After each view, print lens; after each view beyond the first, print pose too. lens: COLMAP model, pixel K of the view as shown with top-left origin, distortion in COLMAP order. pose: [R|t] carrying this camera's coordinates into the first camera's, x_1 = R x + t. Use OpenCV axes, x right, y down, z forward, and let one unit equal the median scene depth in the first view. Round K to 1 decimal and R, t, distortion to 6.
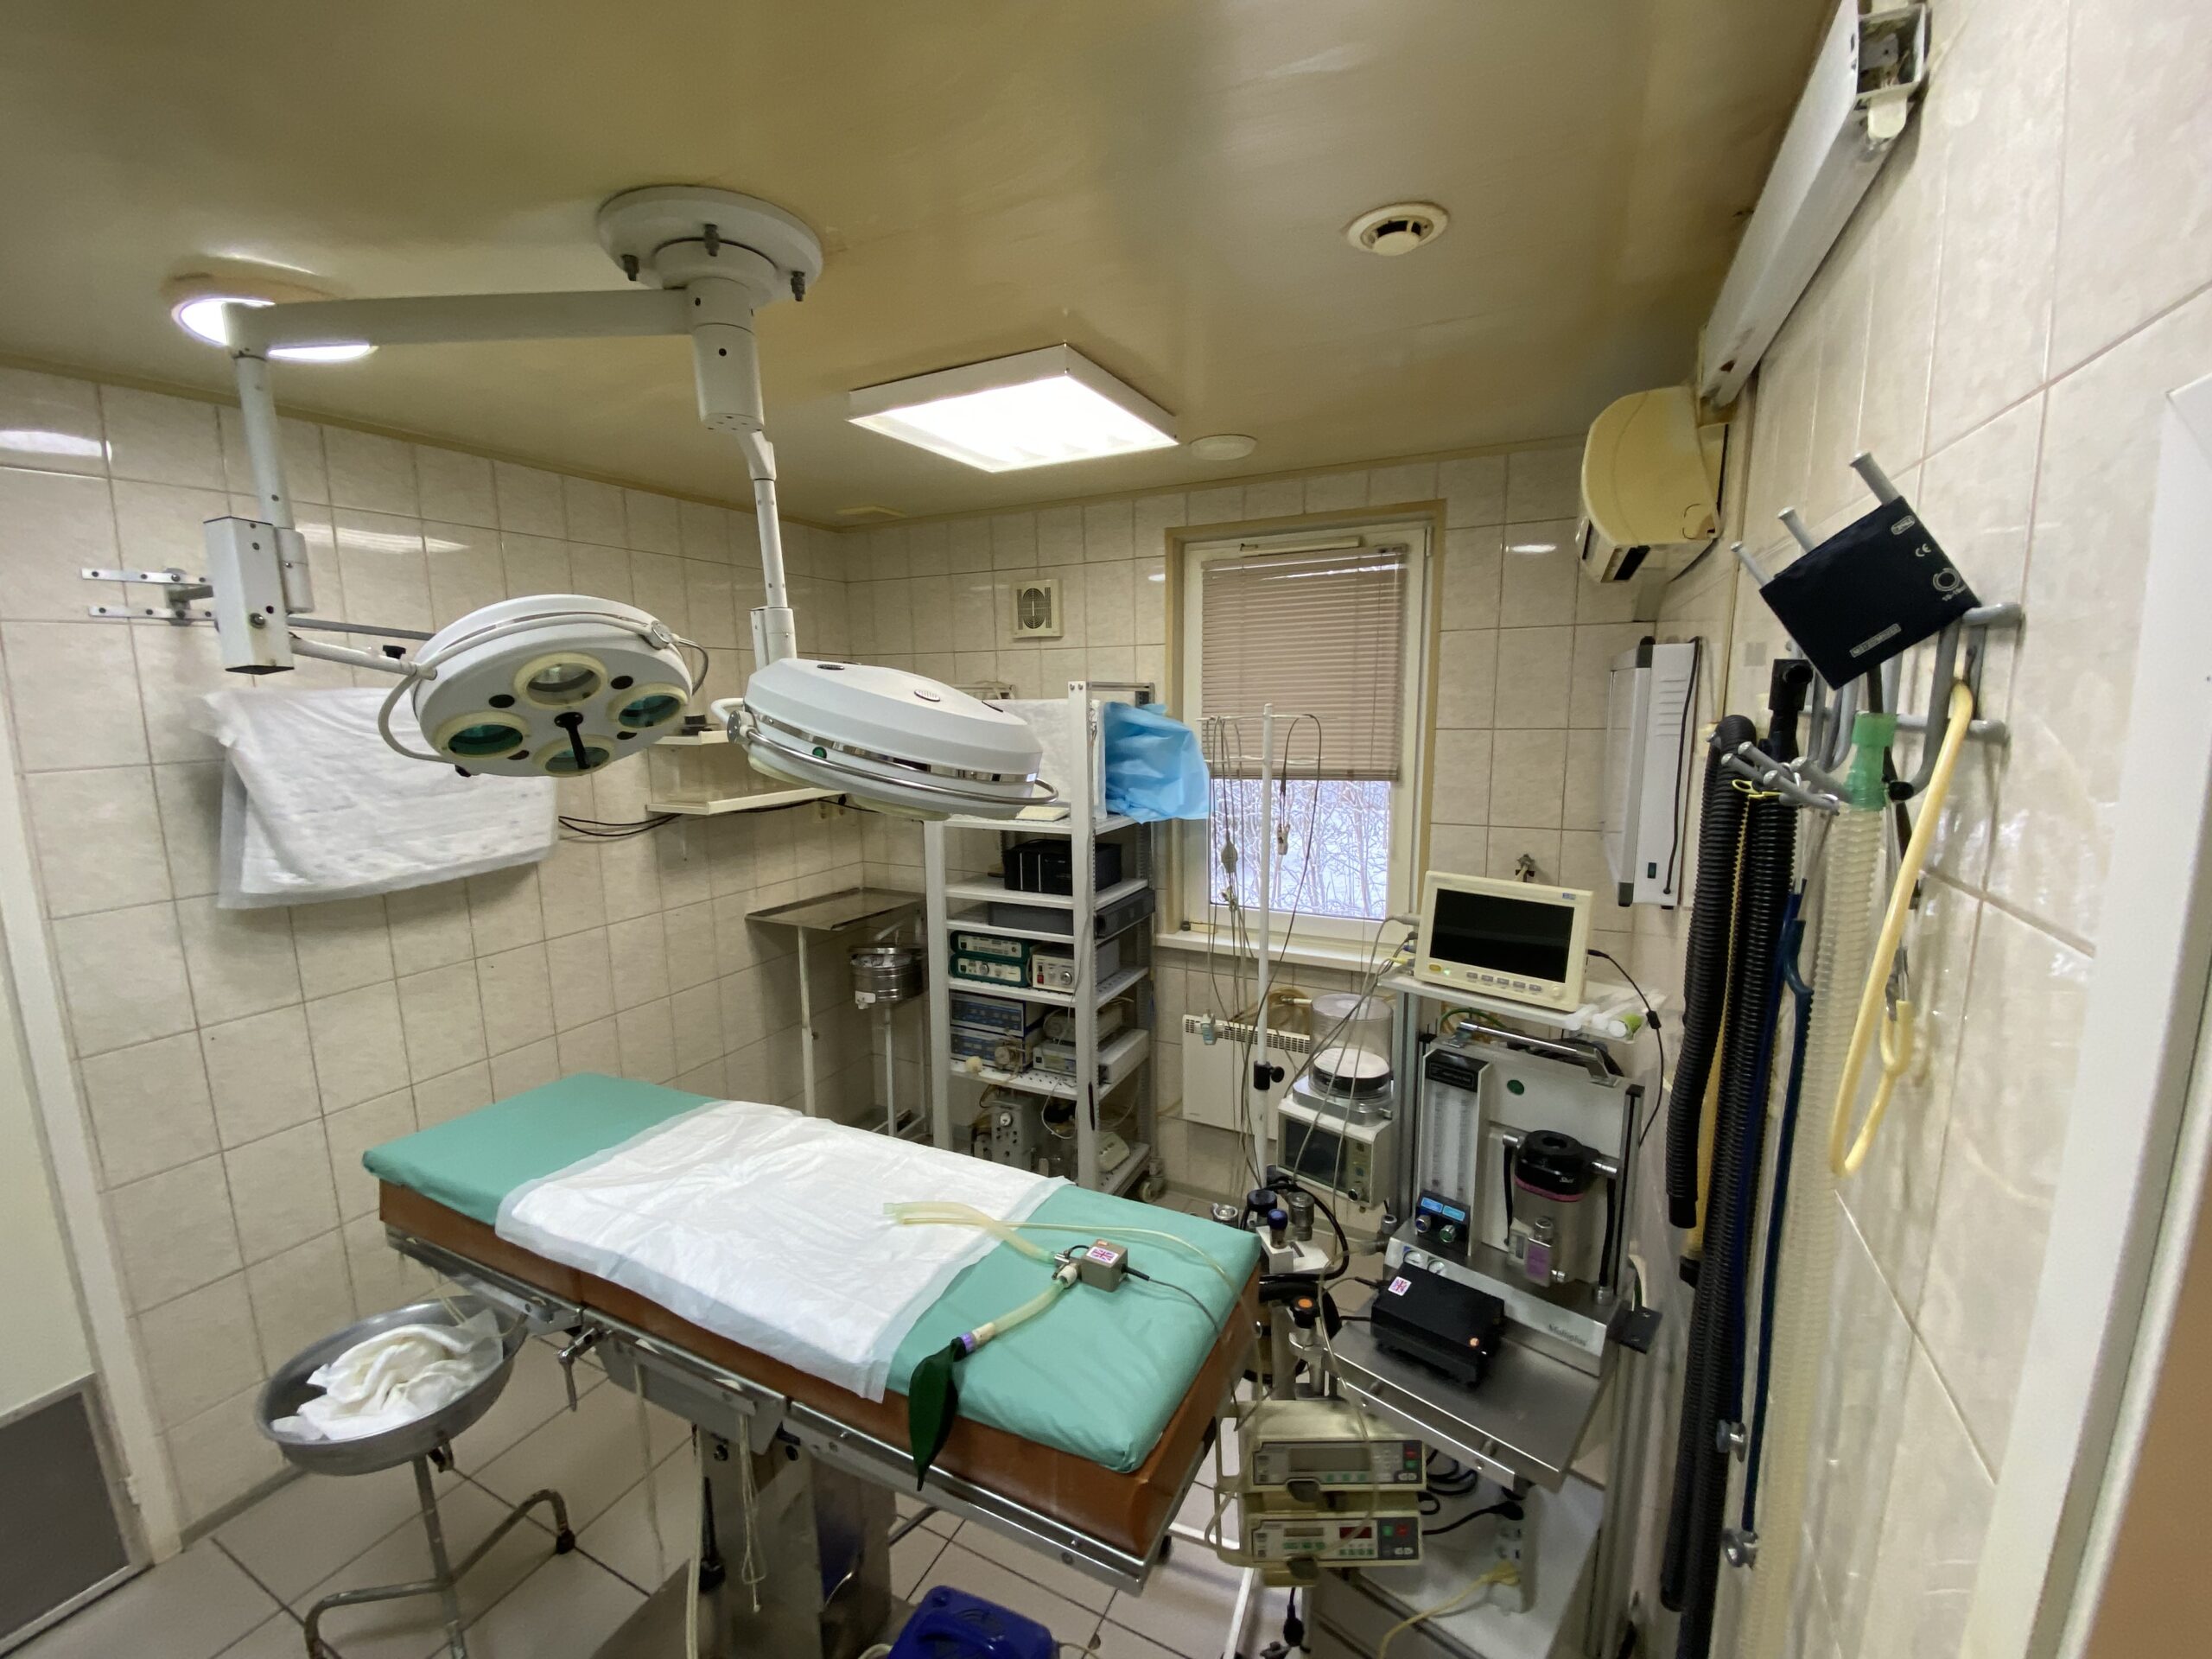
lens RADIAL K [[889.9, 0, 1132.0], [0, 889.9, 827.5], [0, 0, 1]] dist [0.000497, -0.018896]
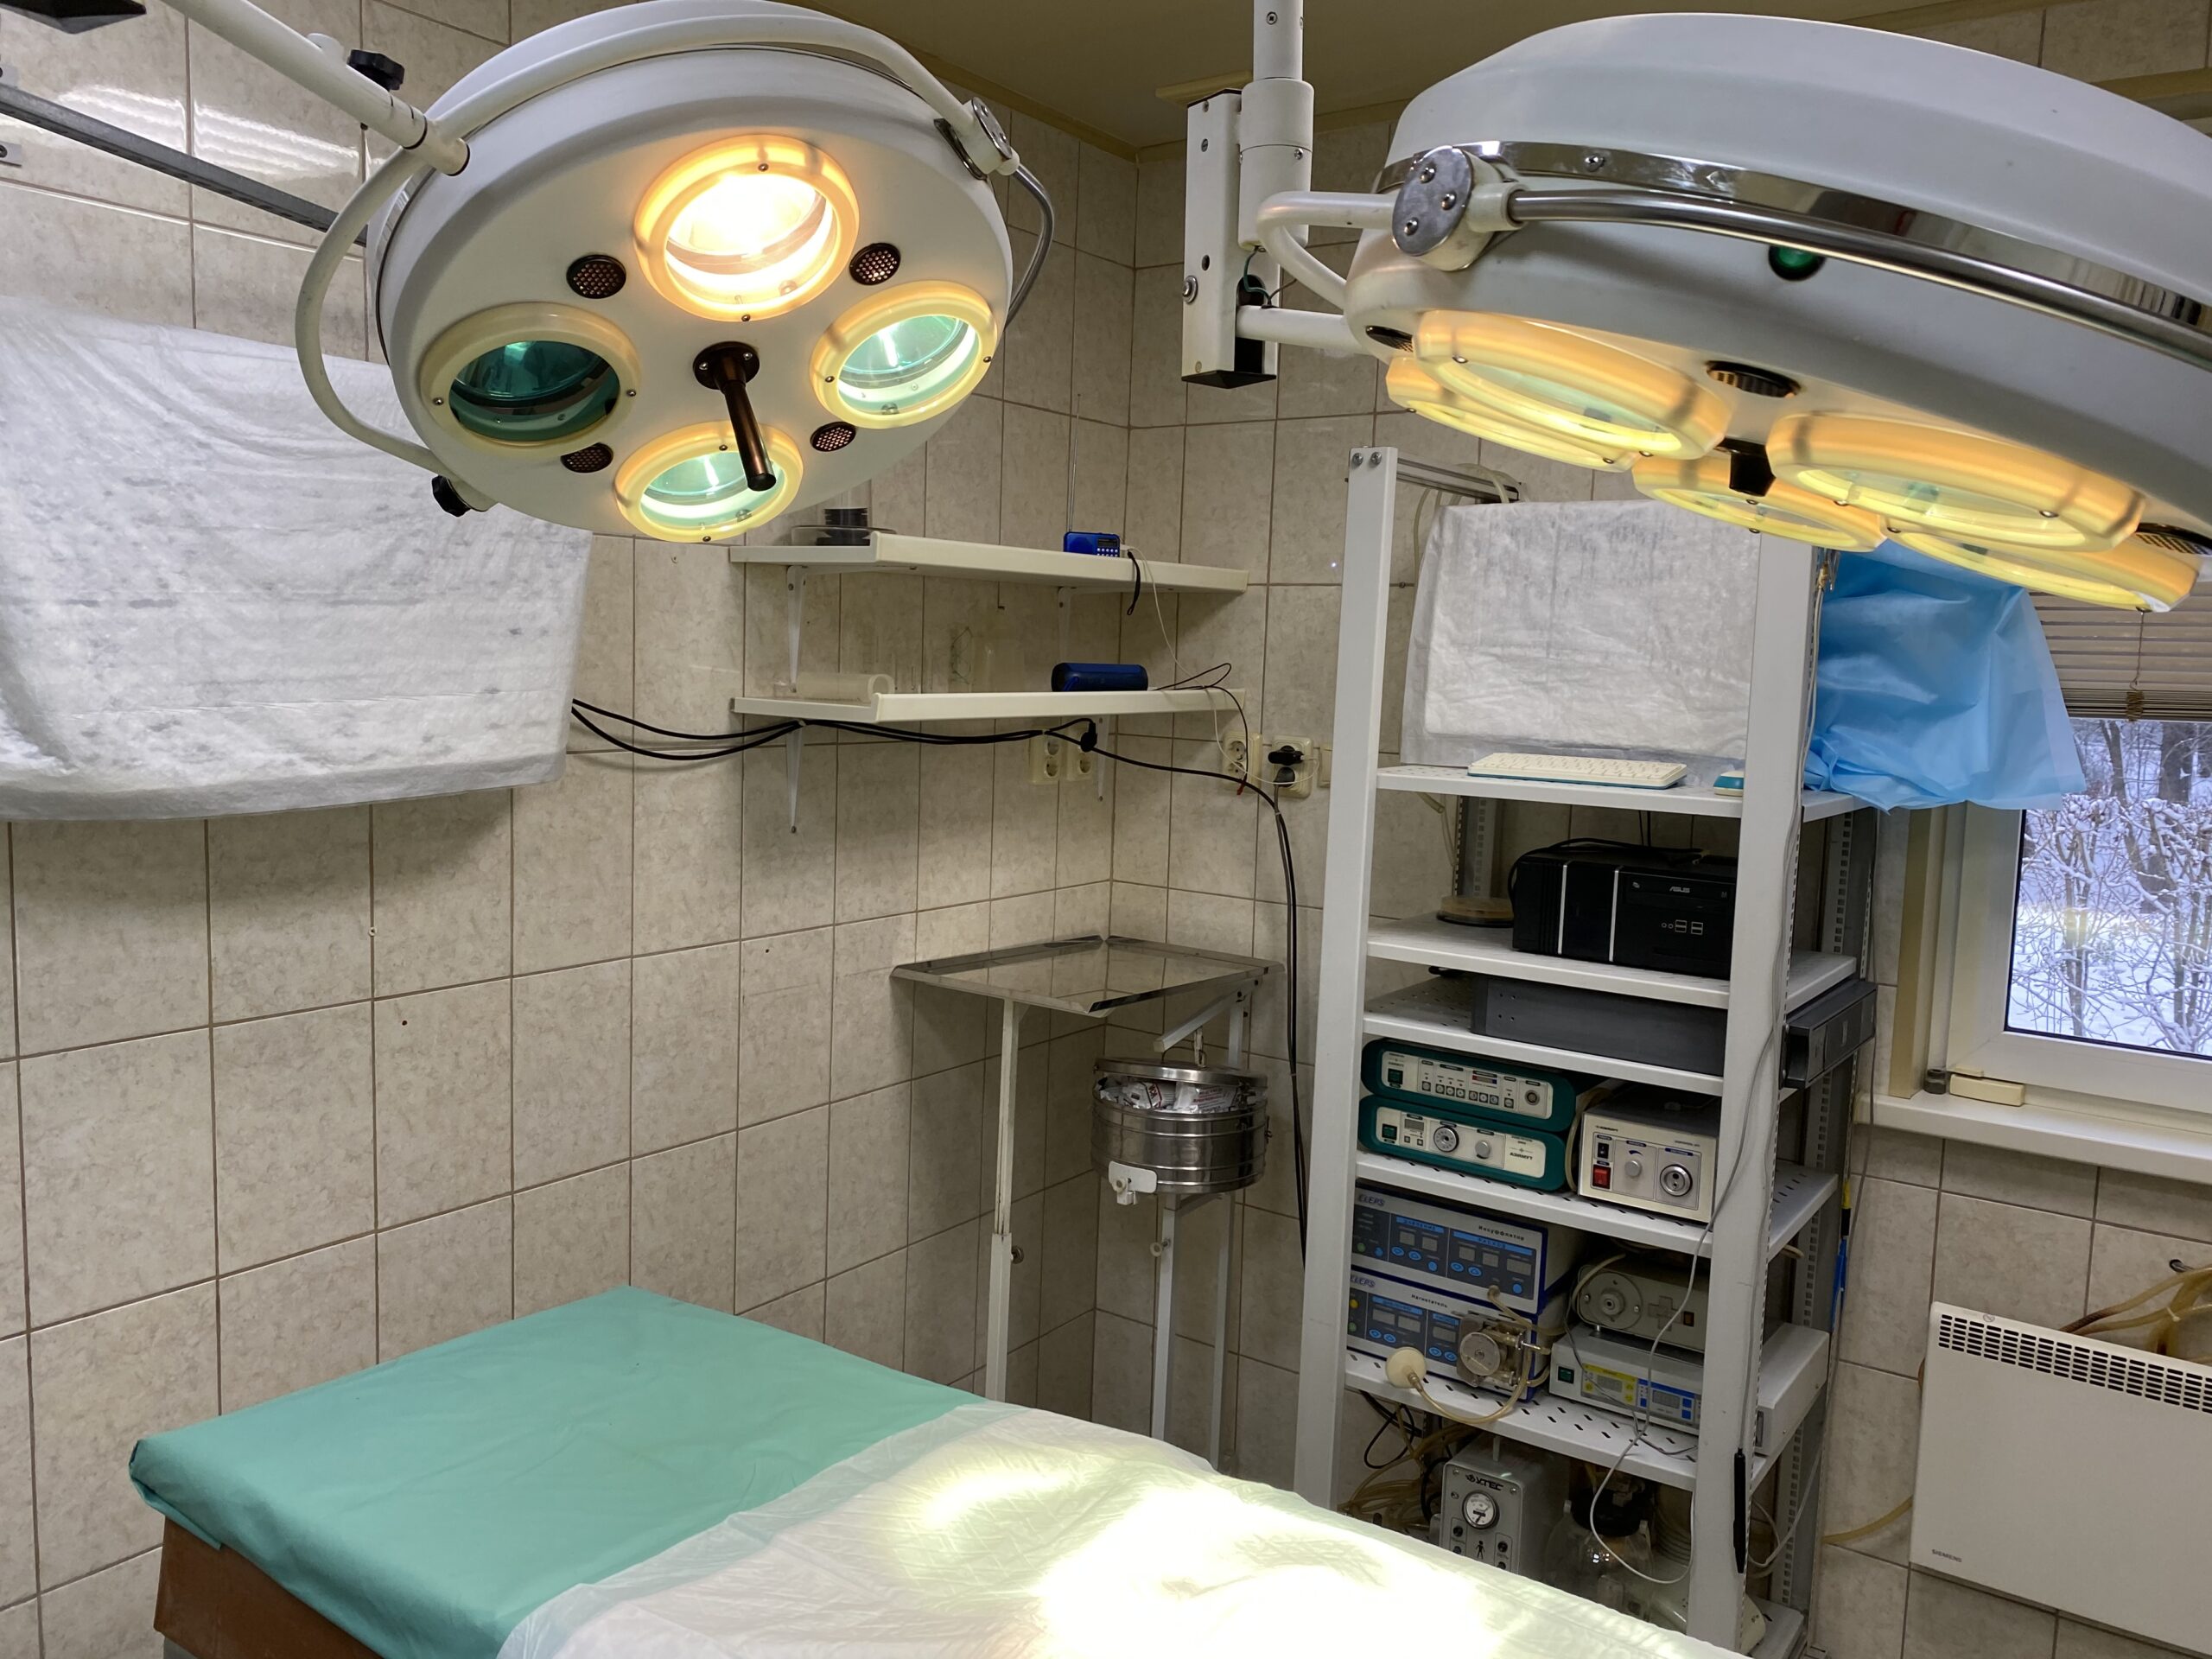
lens RADIAL K [[1660.1, 0, 1105.4], [0, 1660.1, 796.5], [0, 0, 1]] dist [0.019065, -0.060330]
pose [[0.981118, 0.059657, -0.183980, -0.190434], [-0.070429, 0.996130, -0.052575, 0.051826], [0.180131, 0.064540, 0.981523, 0.196674]]
